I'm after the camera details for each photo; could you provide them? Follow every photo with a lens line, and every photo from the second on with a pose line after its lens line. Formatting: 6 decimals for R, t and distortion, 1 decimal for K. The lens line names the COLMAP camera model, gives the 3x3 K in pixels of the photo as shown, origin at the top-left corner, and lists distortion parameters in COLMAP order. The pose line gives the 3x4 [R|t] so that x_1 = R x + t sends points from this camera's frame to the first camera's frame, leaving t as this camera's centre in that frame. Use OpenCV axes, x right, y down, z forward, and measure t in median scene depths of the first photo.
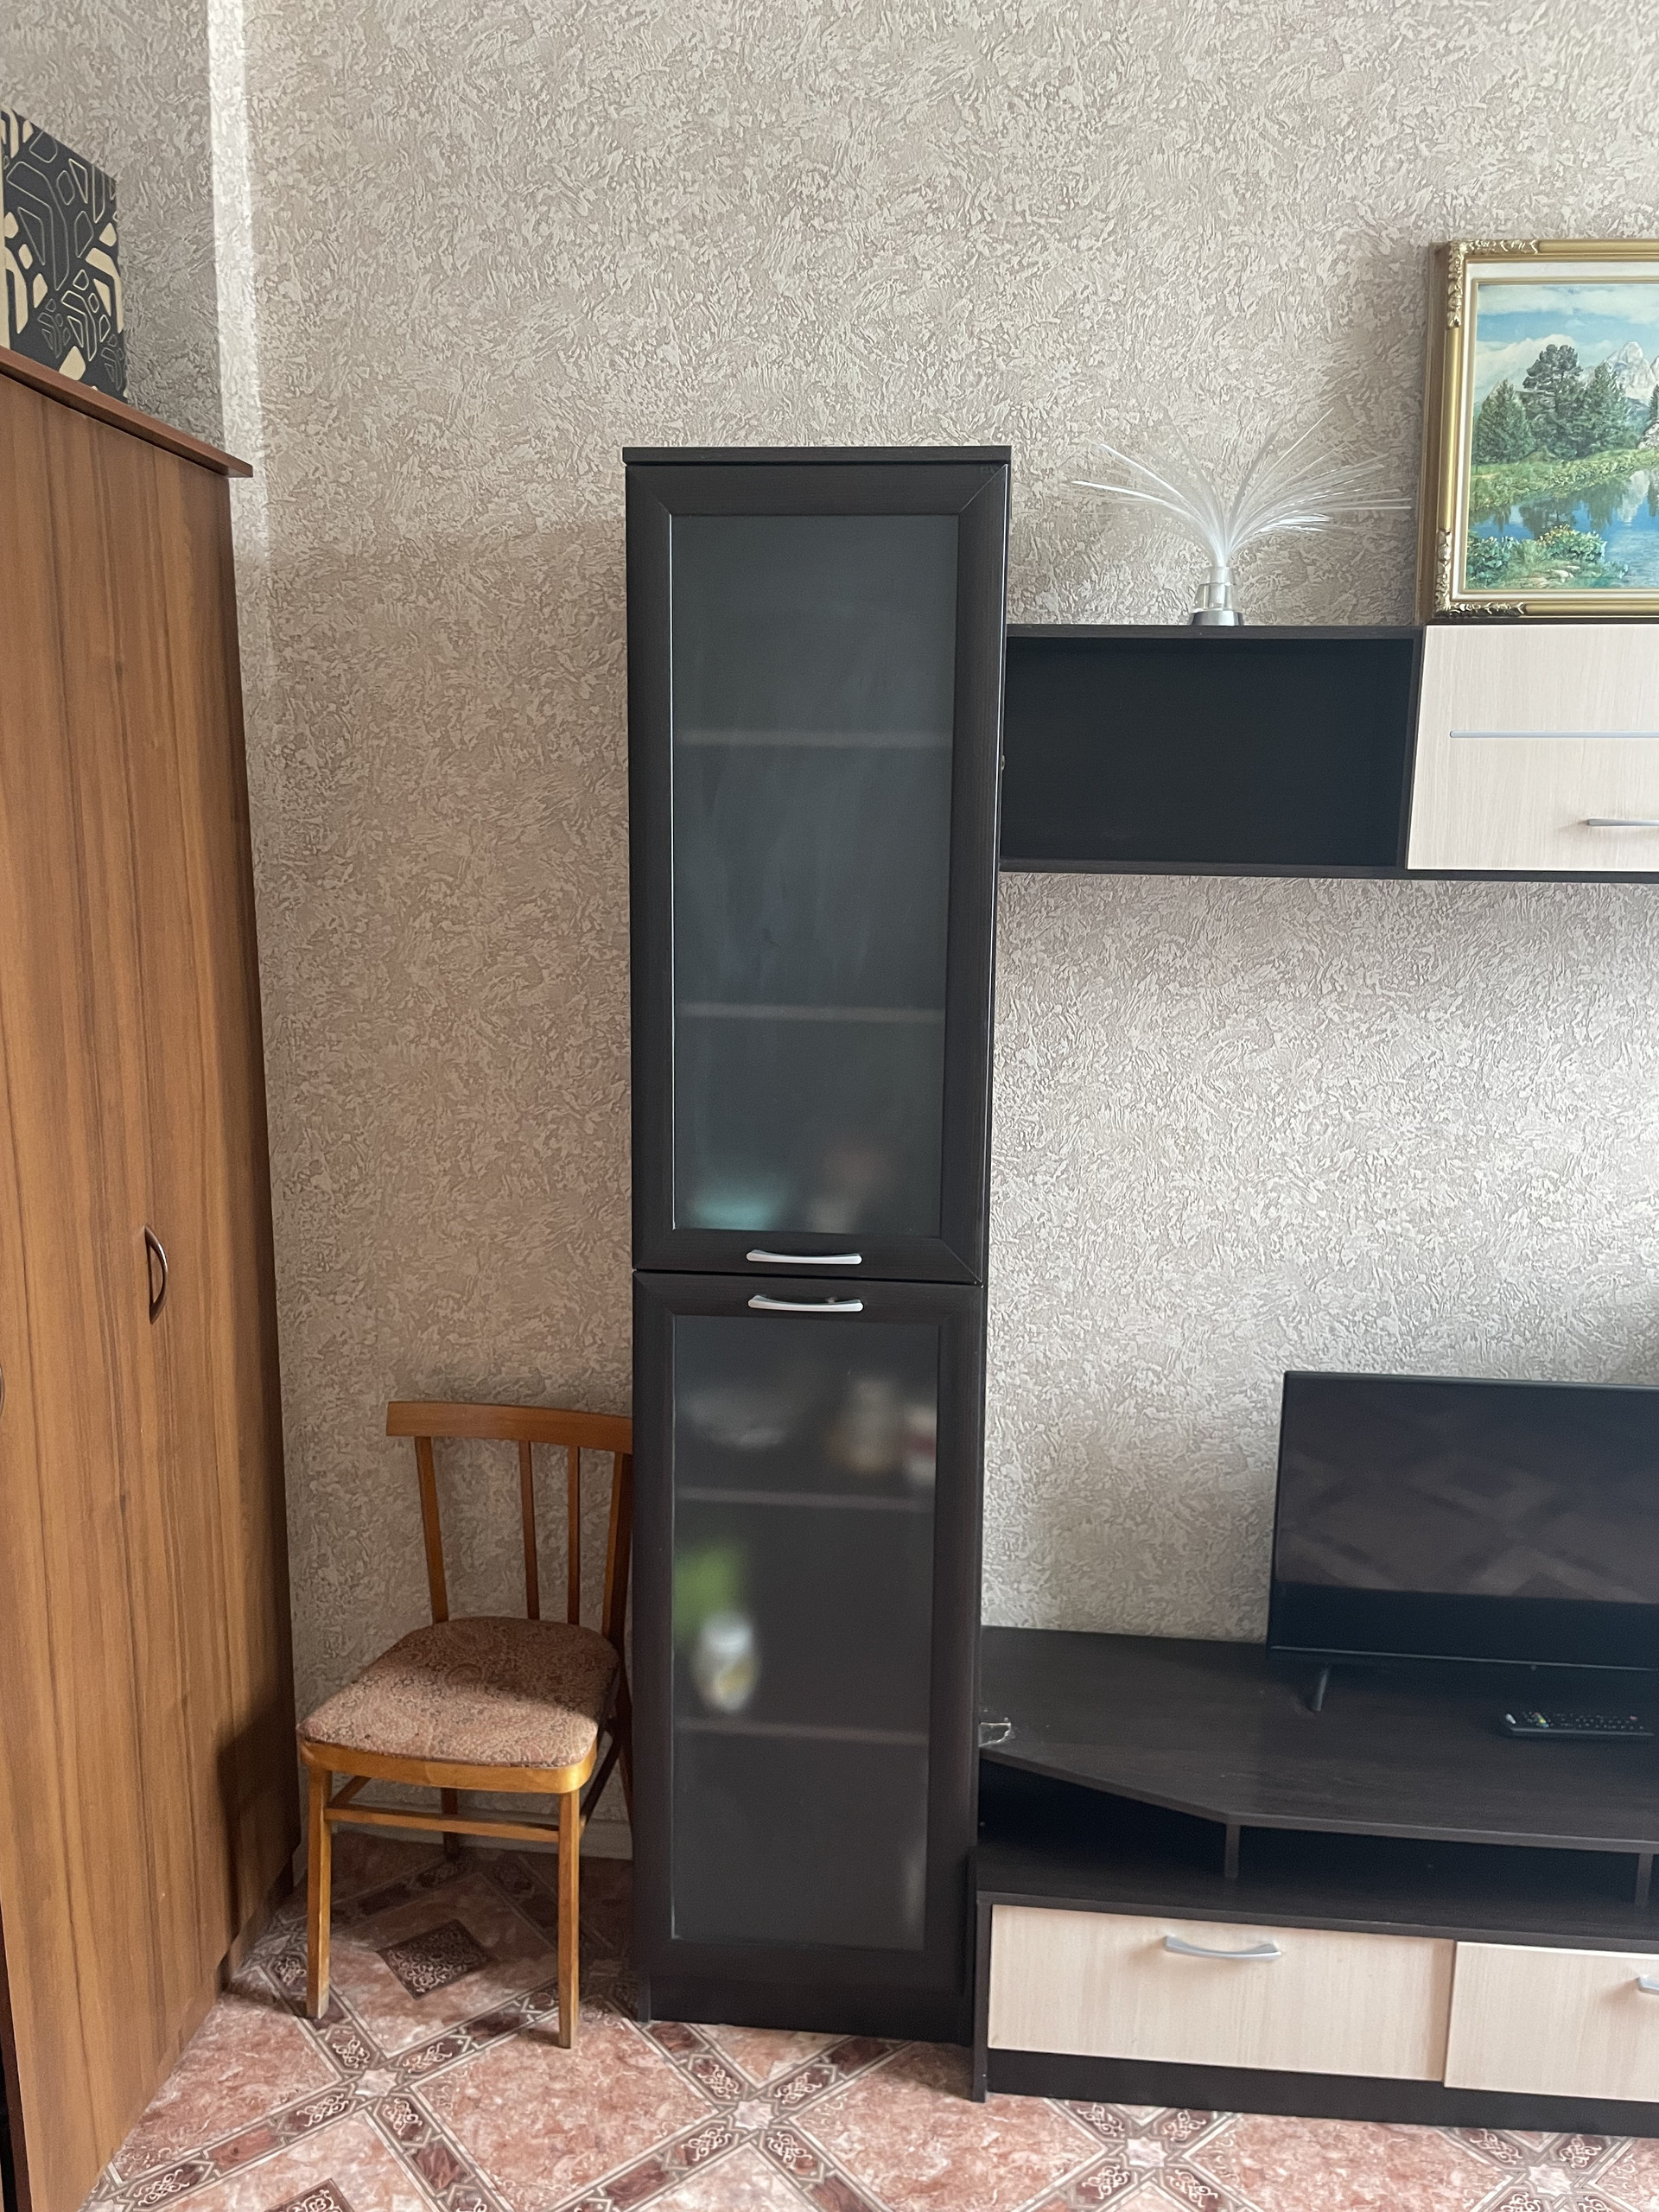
lens RADIAL K [[1690.2, 0, 828.5], [0, 1690.2, 1098.7], [0, 0, 1]] dist [0.076372, -0.104370]
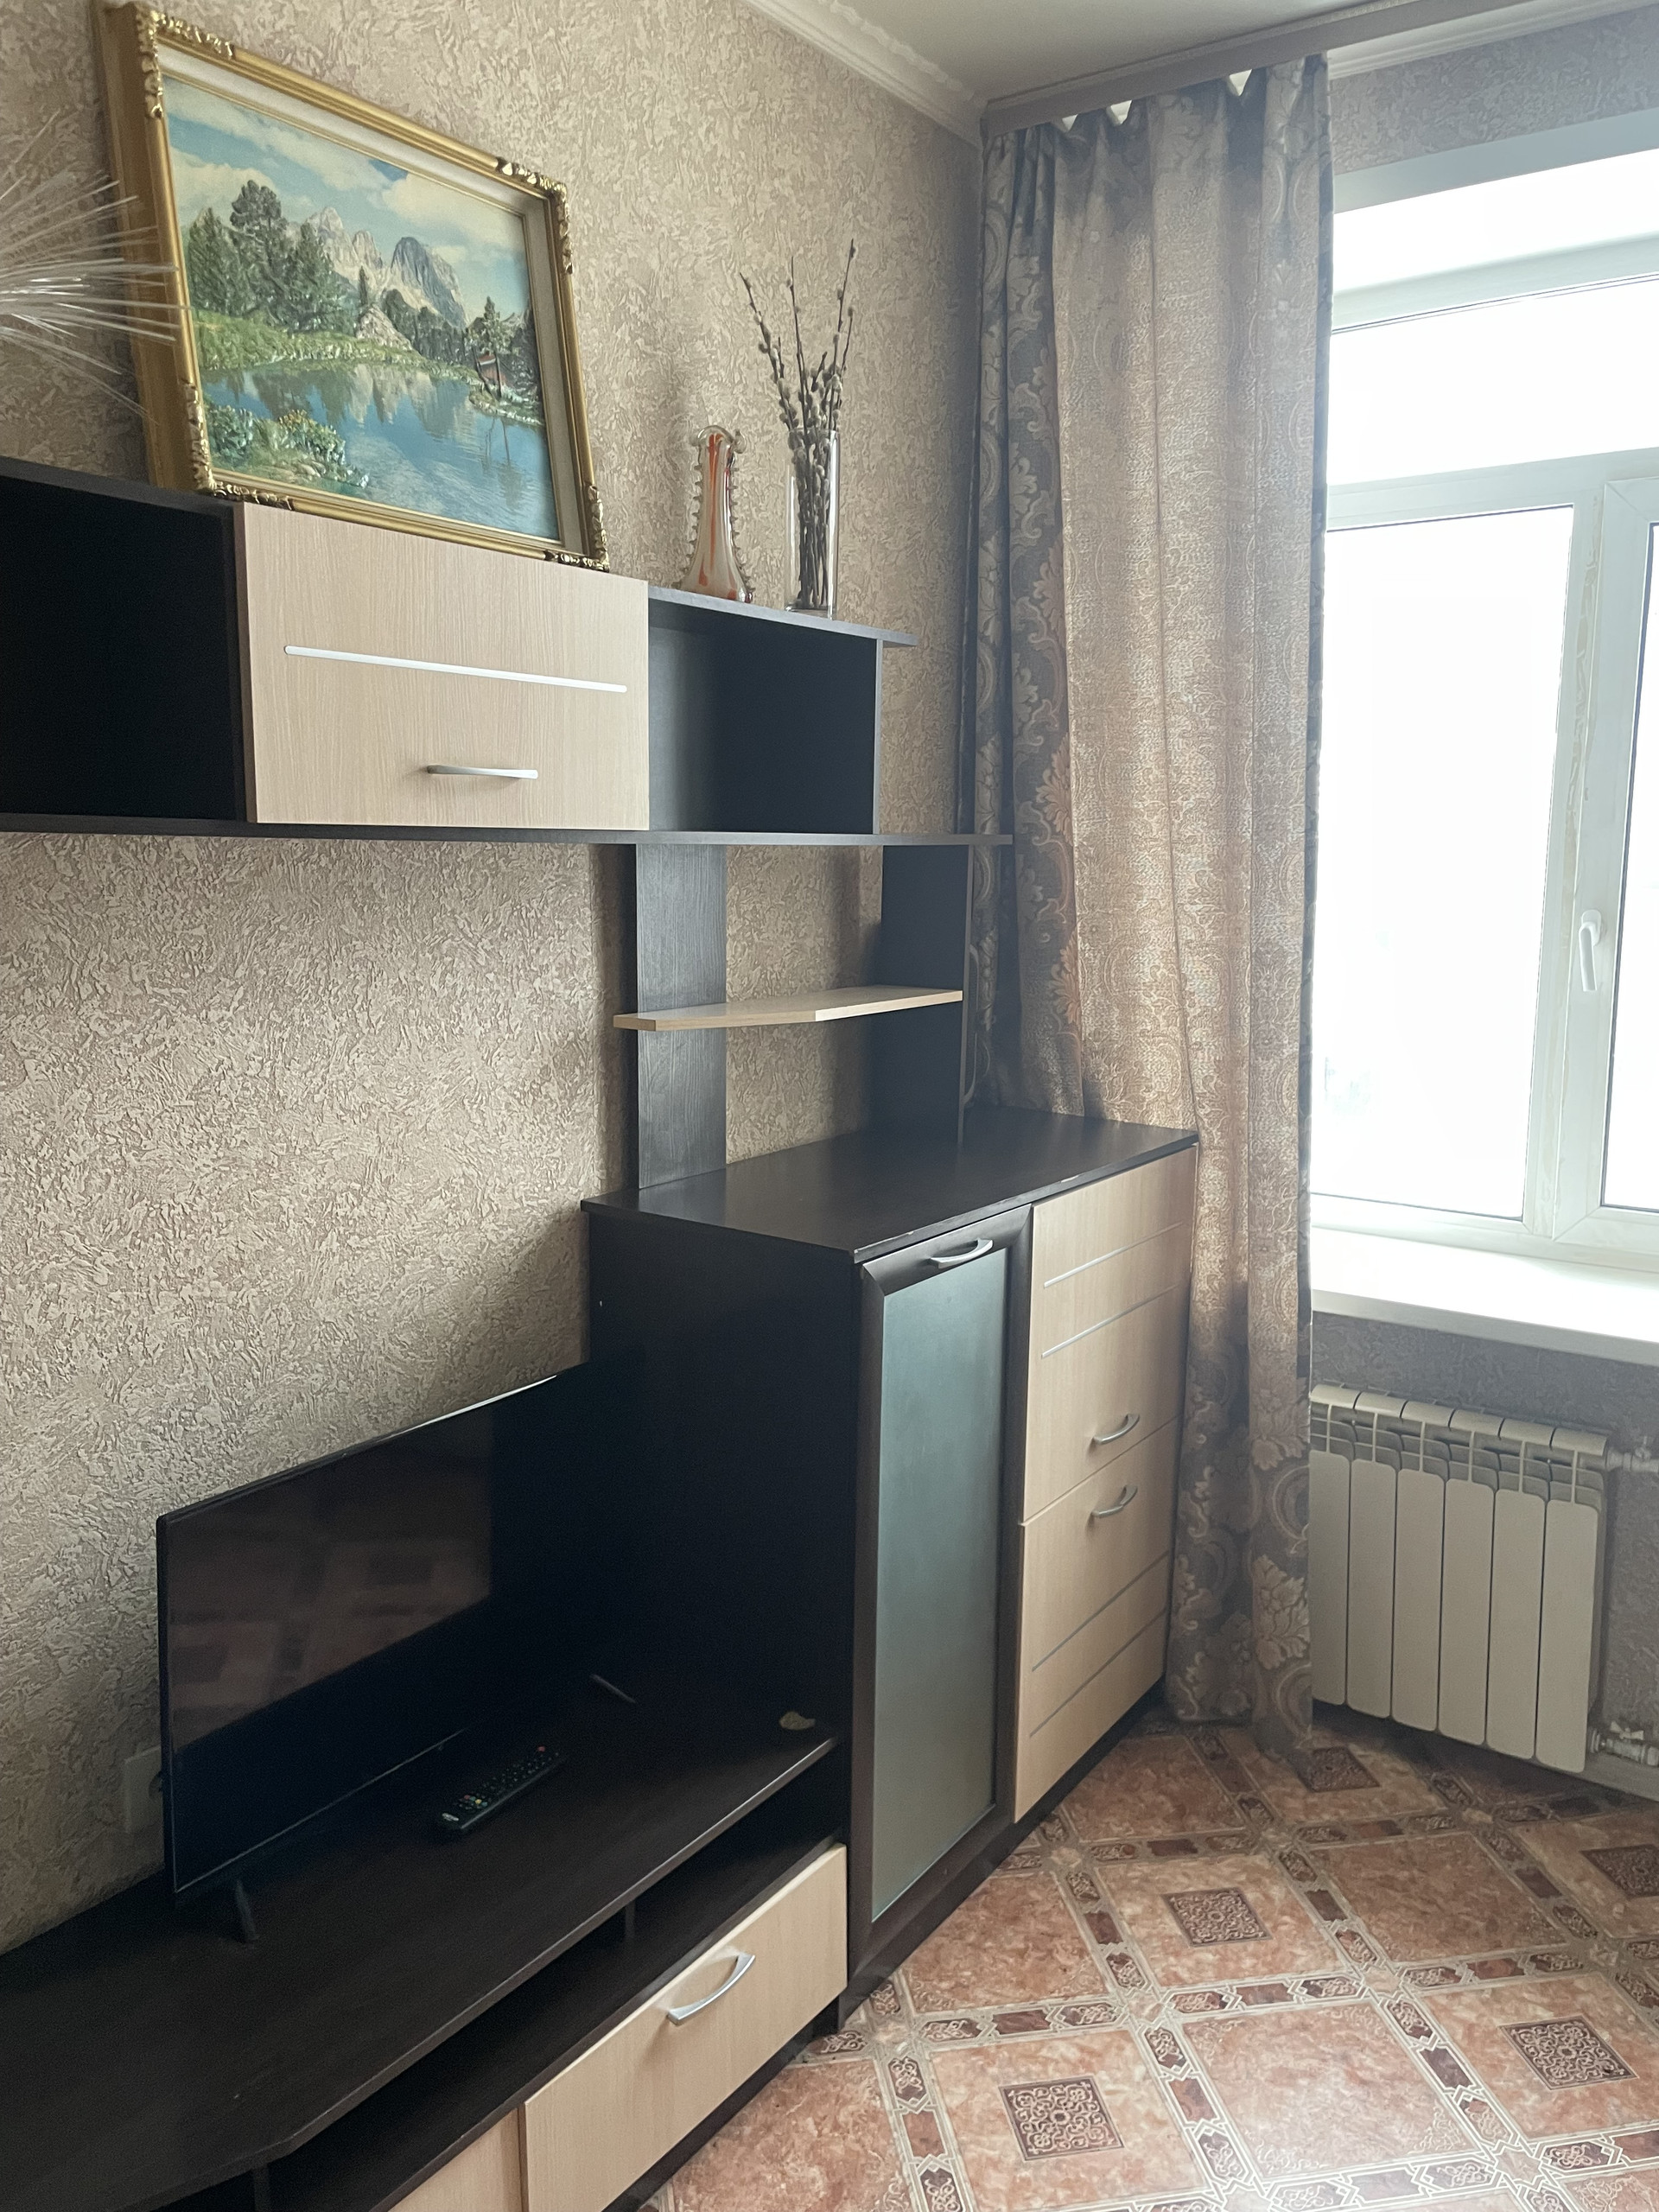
lens RADIAL K [[1690.2, 0, 831.8], [0, 1690.2, 1095.4], [0, 0, 1]] dist [0.076372, -0.104370]
pose [[0.488182, -0.136219, 0.862046, -0.192830], [0.137114, 0.987449, 0.078386, -0.035161], [-0.861904, 0.079932, 0.500732, 0.368398]]
